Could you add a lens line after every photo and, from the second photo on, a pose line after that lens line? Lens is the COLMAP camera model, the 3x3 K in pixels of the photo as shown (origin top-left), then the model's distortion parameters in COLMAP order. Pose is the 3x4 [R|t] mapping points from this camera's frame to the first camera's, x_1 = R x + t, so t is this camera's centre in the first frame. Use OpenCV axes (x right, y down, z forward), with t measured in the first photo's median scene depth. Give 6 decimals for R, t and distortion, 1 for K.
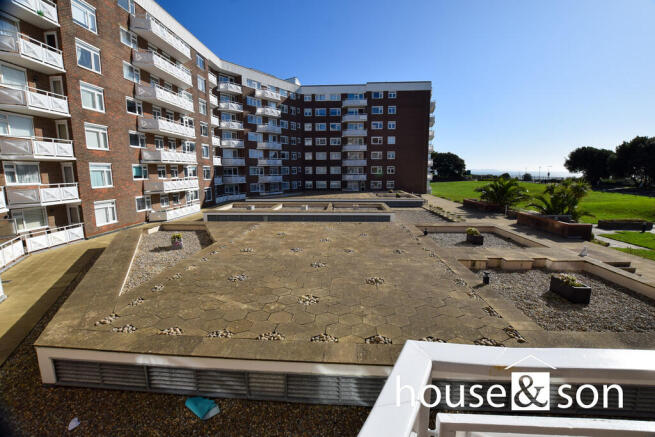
lens RADIAL K [[293.0, 0, 327.6], [0, 293.0, 211.9], [0, 0, 1]] dist [-0.001337, -0.000369]
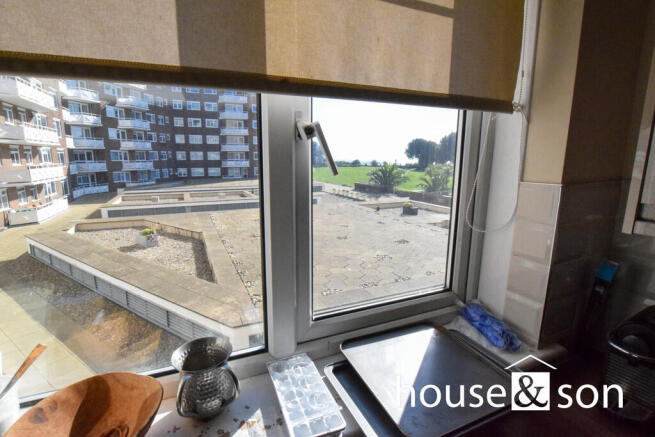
lens RADIAL K [[309.2, 0, 327.5], [0, 309.2, 218.5], [0, 0, 1]] dist [-0.001130, -0.000011]
pose [[0.887452, -0.082622, 0.453433, -0.122172], [0.057192, 0.995938, 0.069539, 0.003451], [-0.457337, -0.035779, 0.888573, -0.010748]]
